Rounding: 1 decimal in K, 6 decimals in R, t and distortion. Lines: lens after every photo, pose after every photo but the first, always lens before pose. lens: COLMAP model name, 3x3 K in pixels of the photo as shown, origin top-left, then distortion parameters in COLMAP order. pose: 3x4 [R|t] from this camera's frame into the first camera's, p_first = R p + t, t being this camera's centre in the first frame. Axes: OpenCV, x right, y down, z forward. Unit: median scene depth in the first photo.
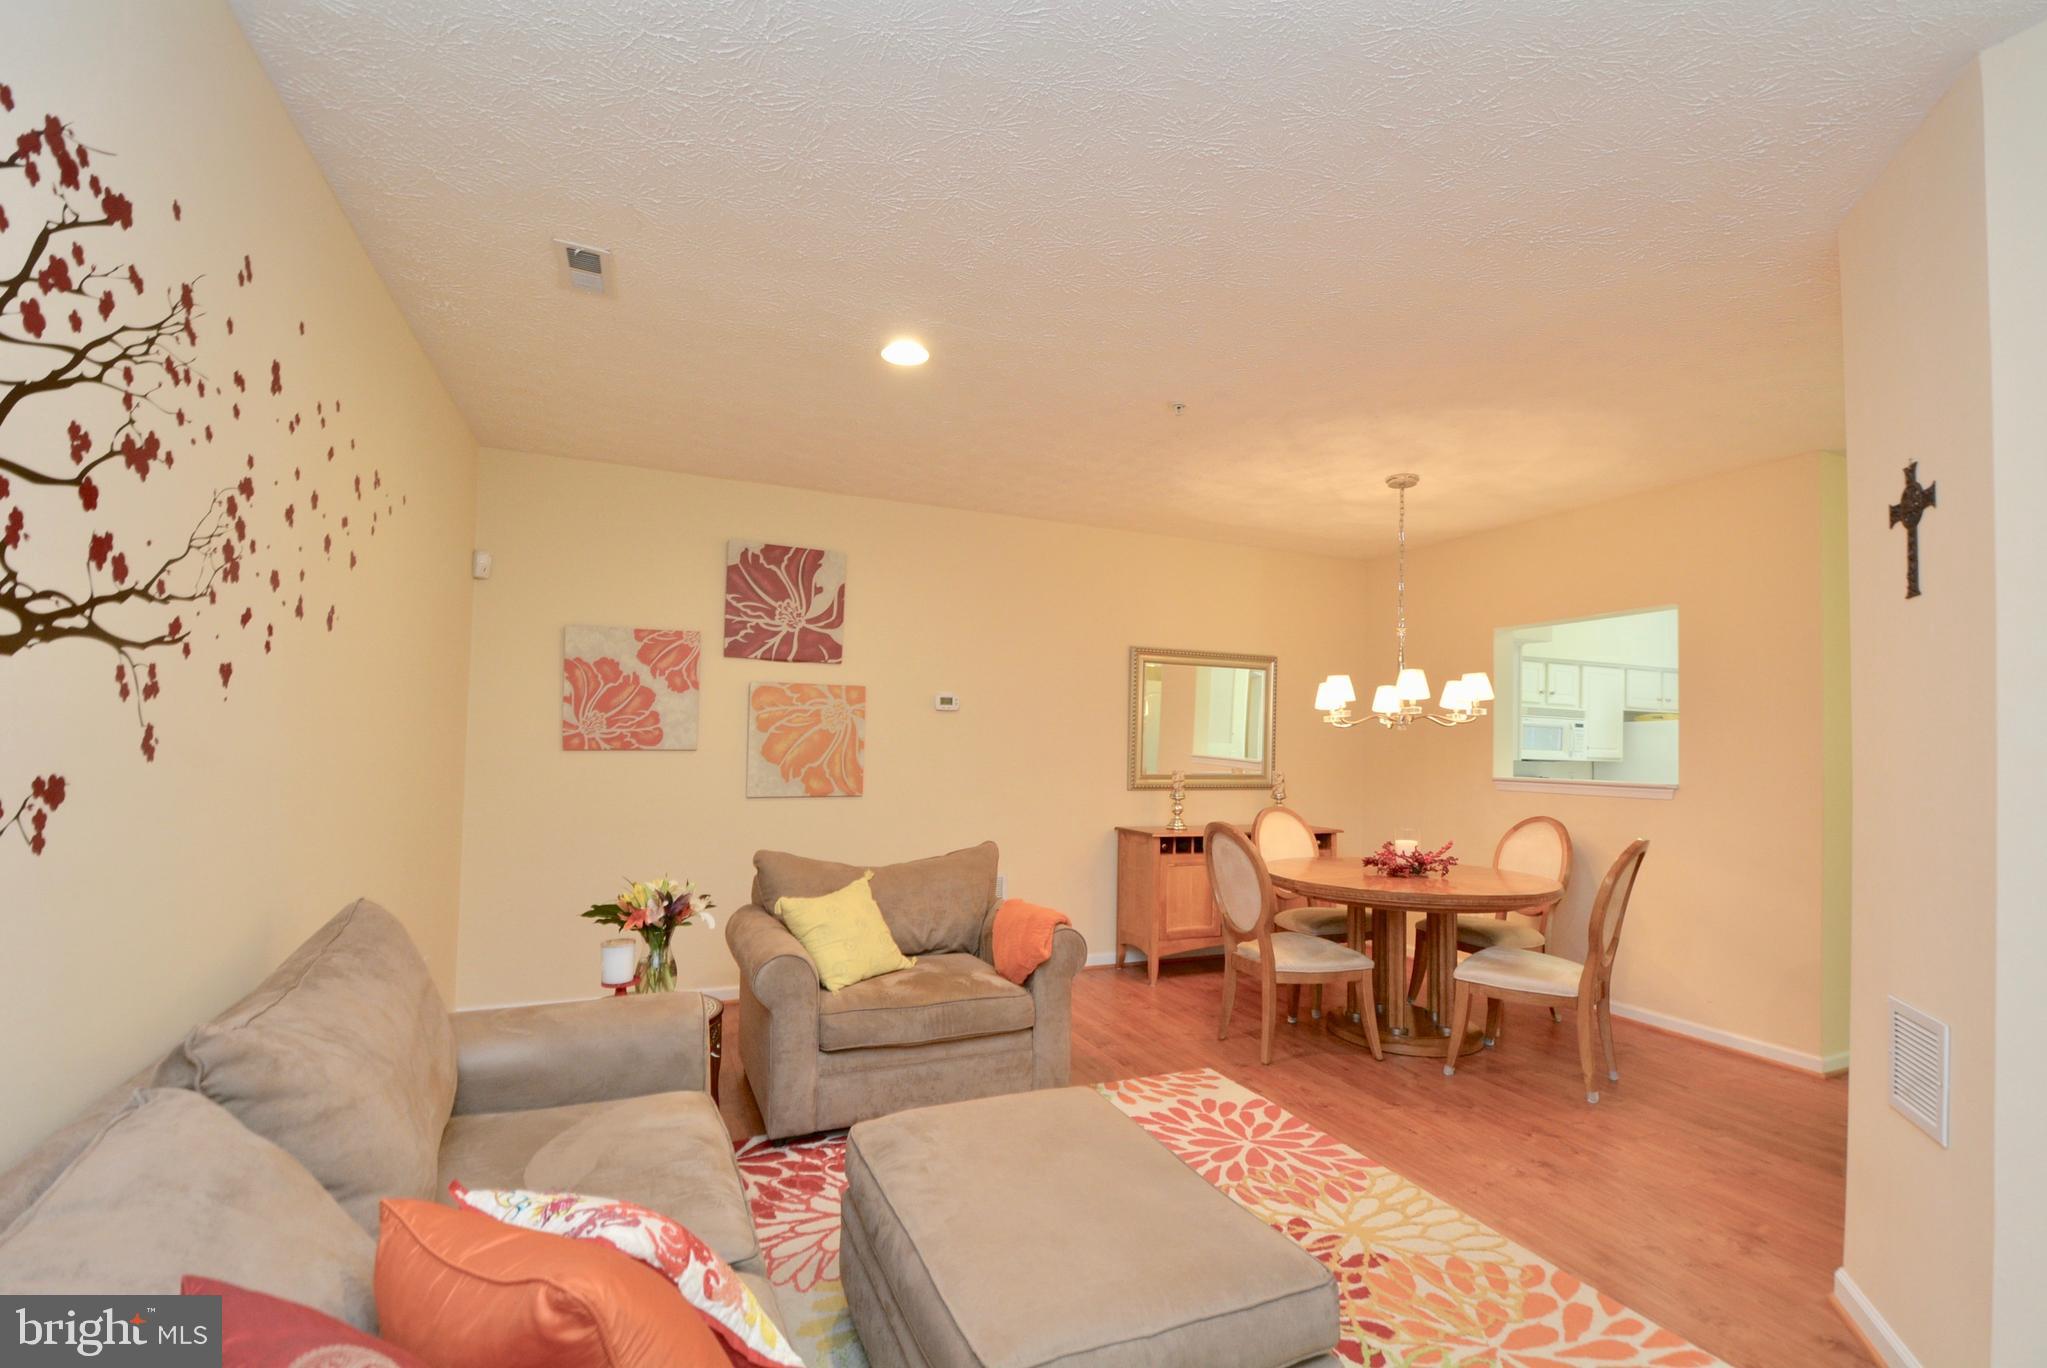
lens RADIAL K [[896.4, 0, 1042.1], [0, 896.4, 710.9], [0, 0, 1]] dist [0.008494, -0.017444]
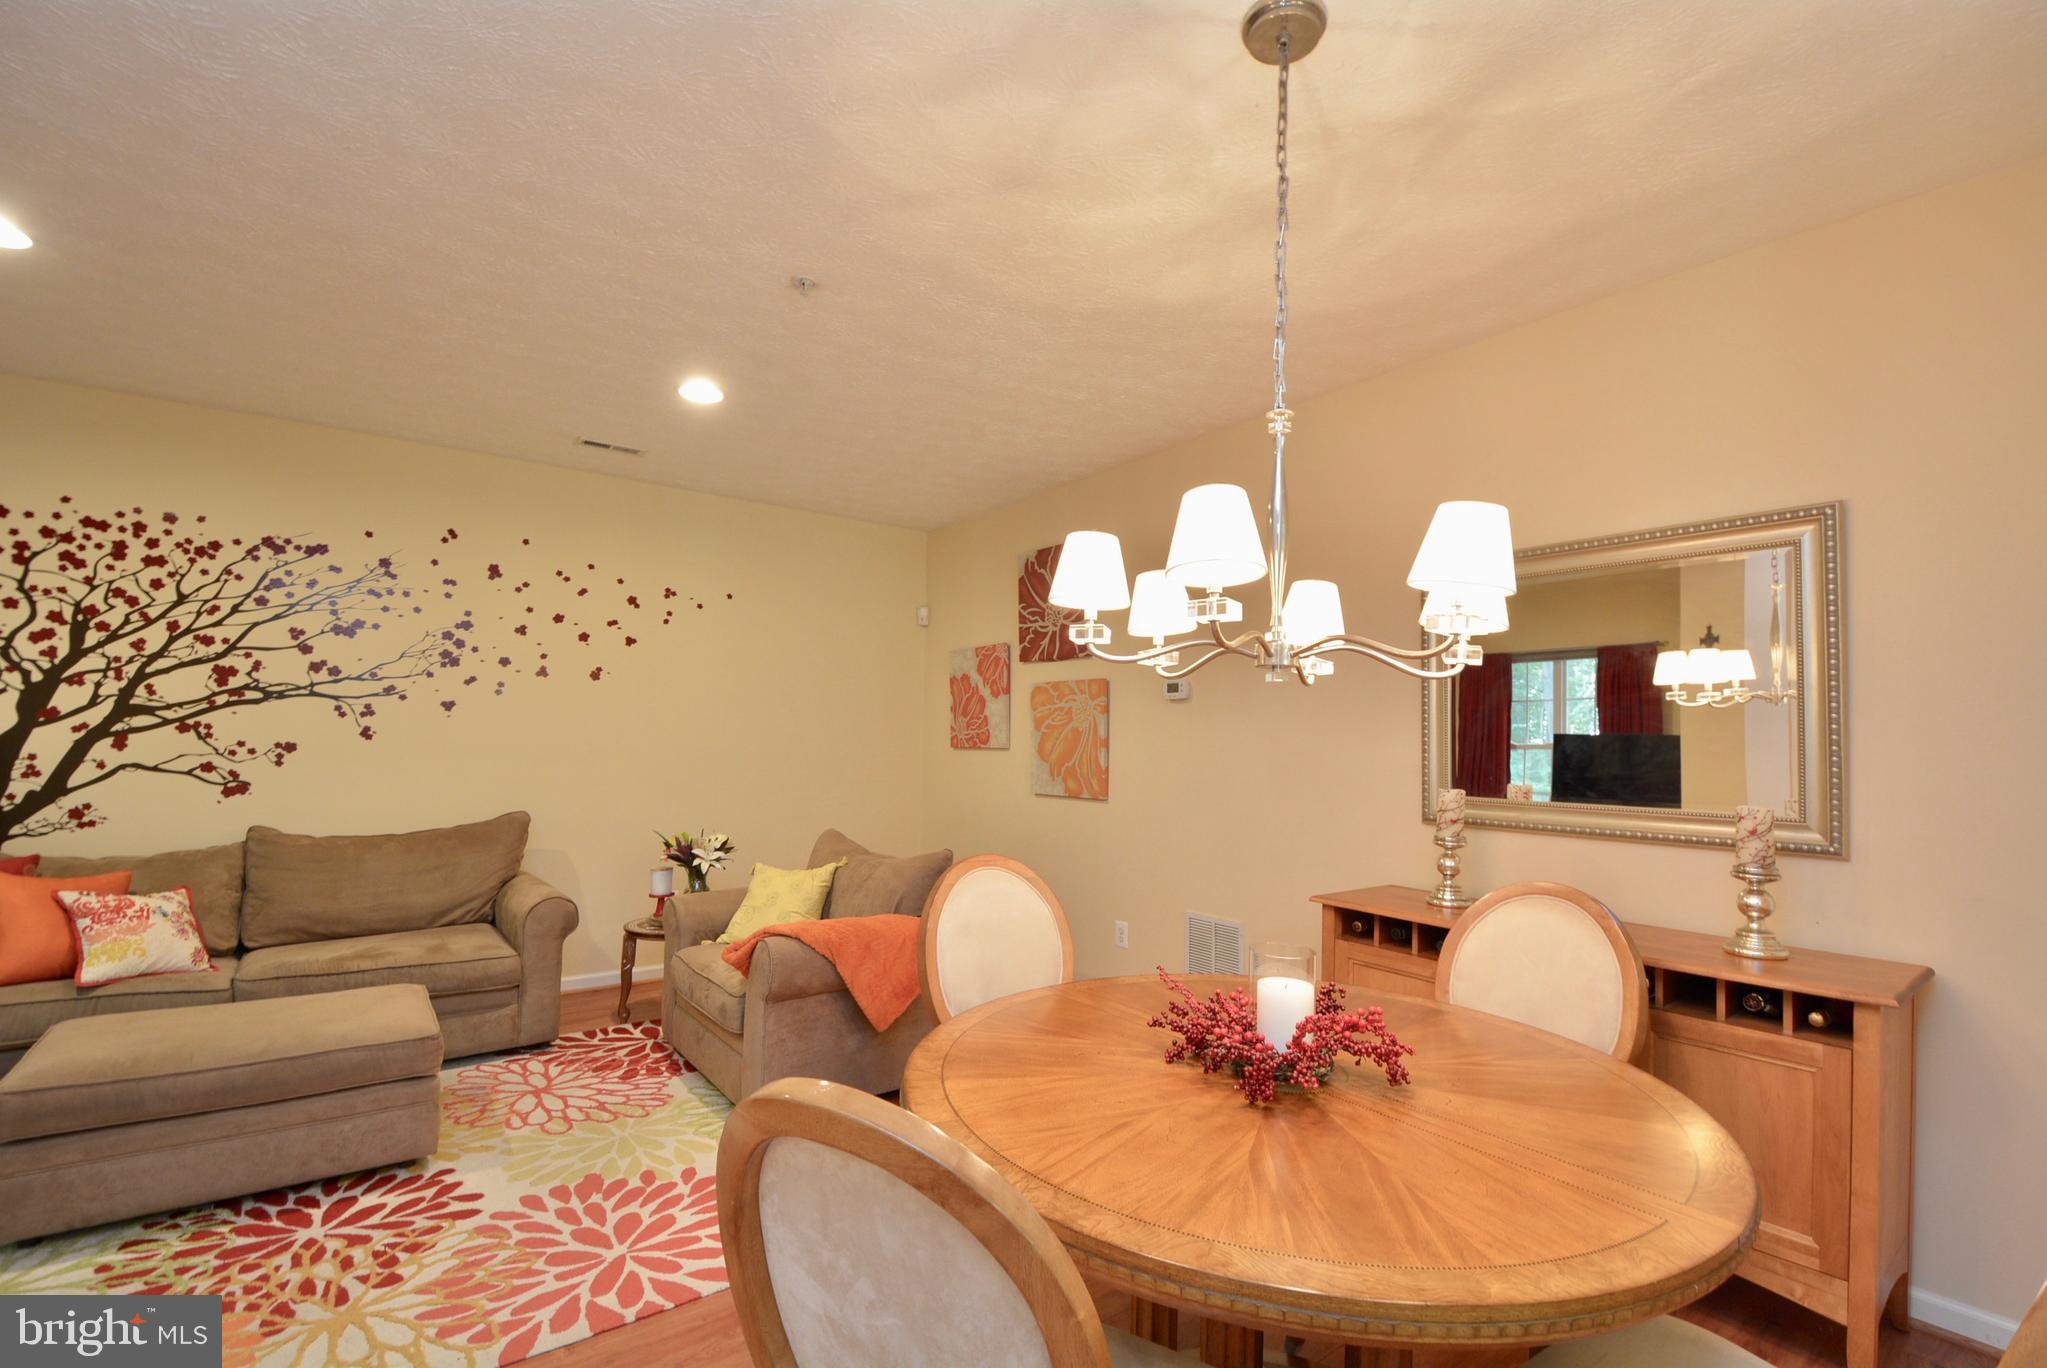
lens RADIAL K [[896.4, 0, 1042.7], [0, 896.4, 709.4], [0, 0, 1]] dist [0.008494, -0.017444]
pose [[0.237282, -0.048036, -0.970252, 0.733148], [0.024847, 0.998750, -0.043371, 0.045851], [0.971123, -0.013816, 0.238179, 0.806768]]
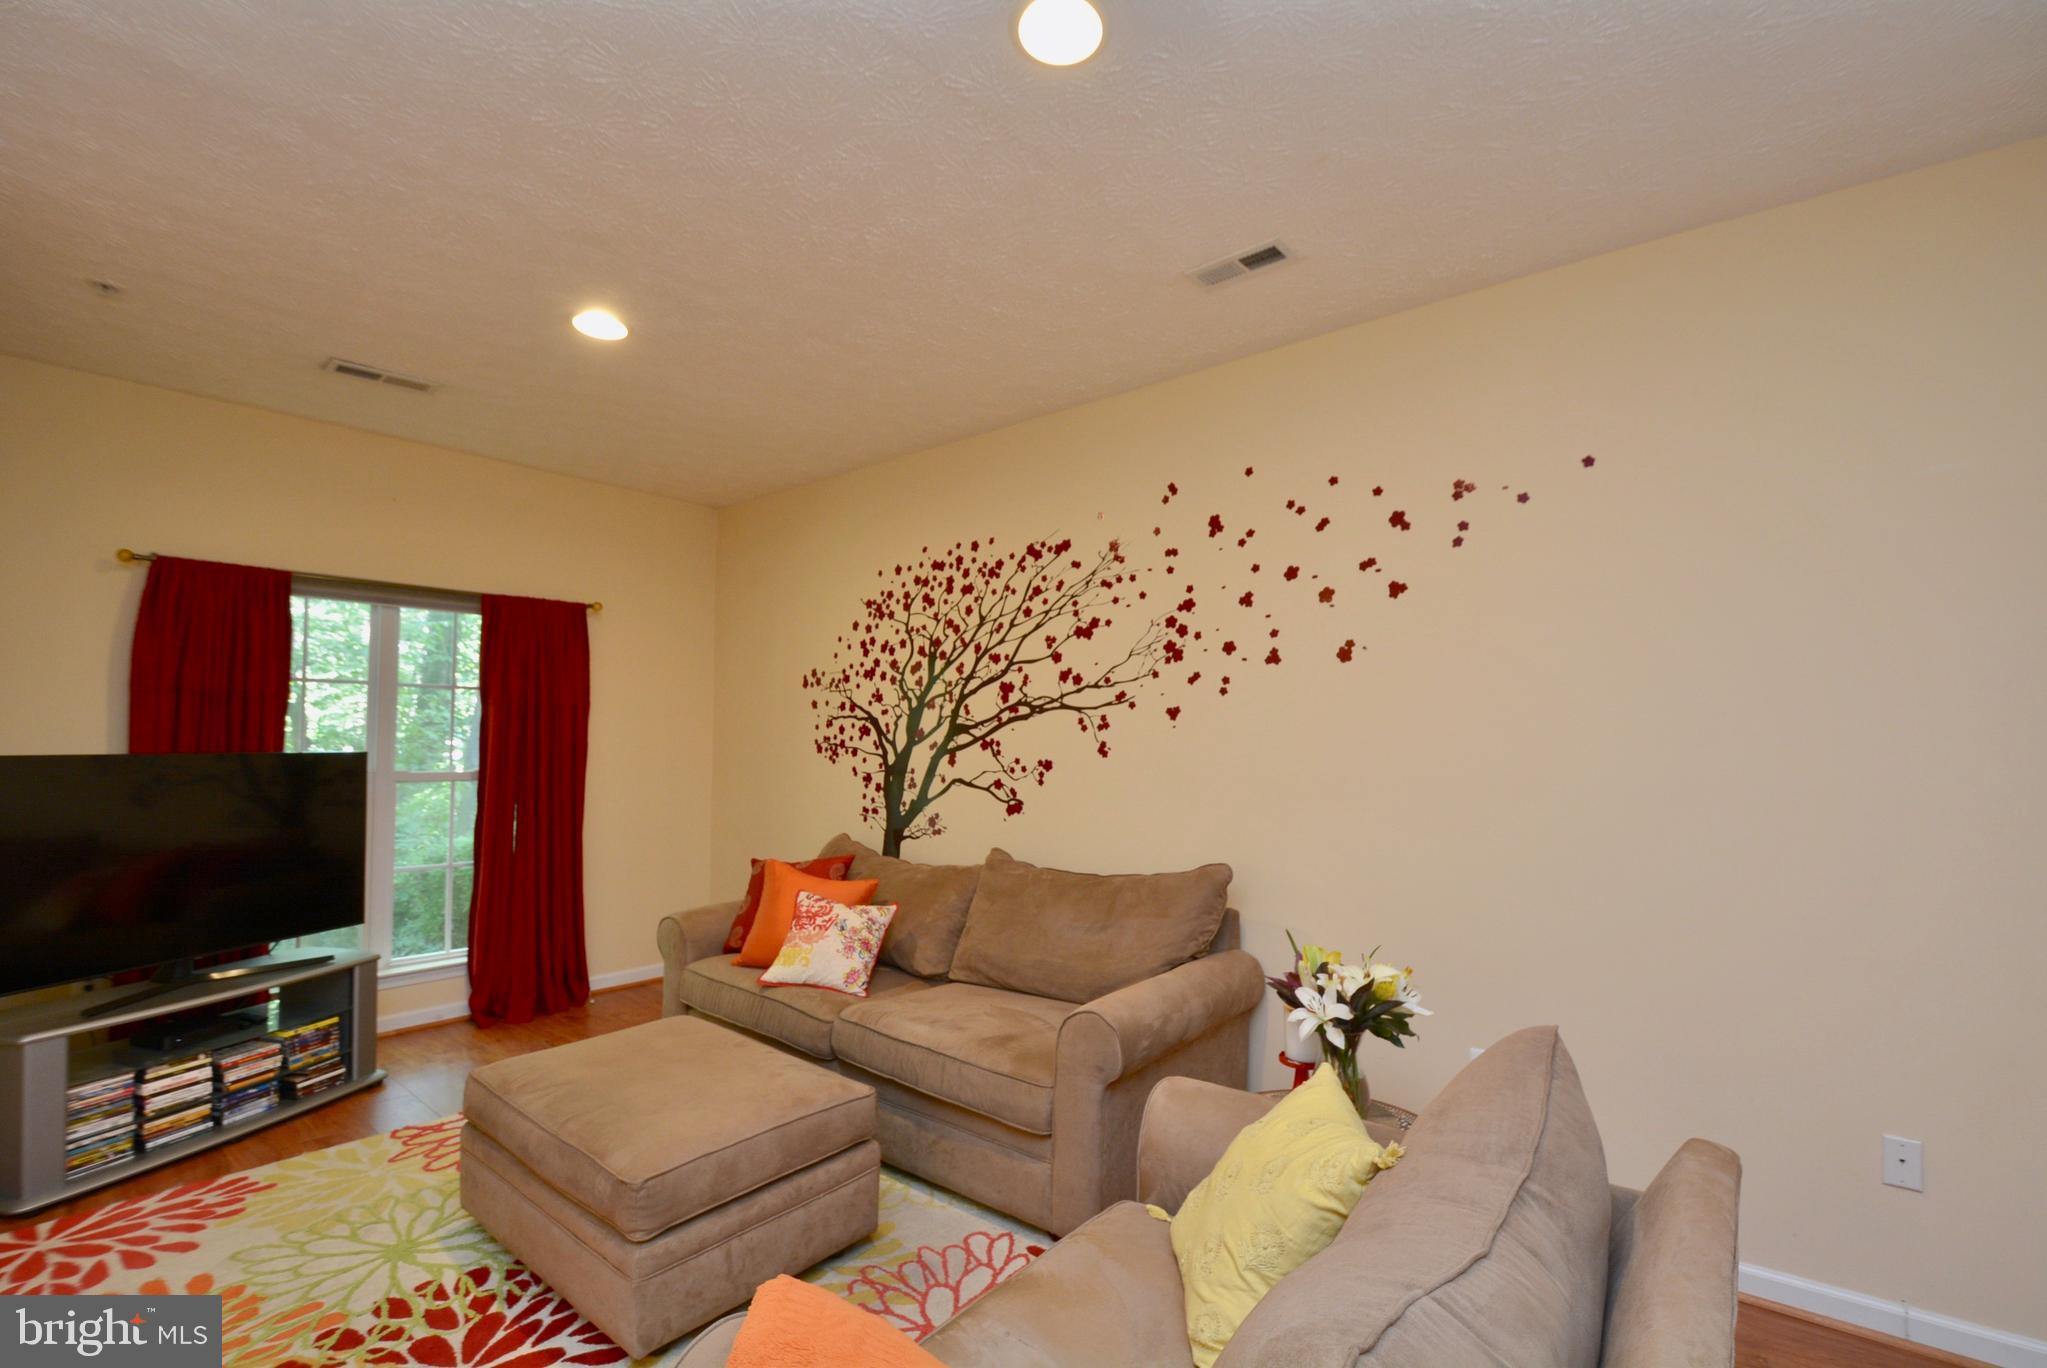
lens RADIAL K [[896.4, 0, 1042.4], [0, 896.4, 705.9], [0, 0, 1]] dist [0.008494, -0.017444]
pose [[-0.890945, -0.046153, -0.451759, 0.062342], [-0.009554, 0.996507, -0.082964, 0.040202], [0.454010, -0.069600, -0.888274, 1.024431]]
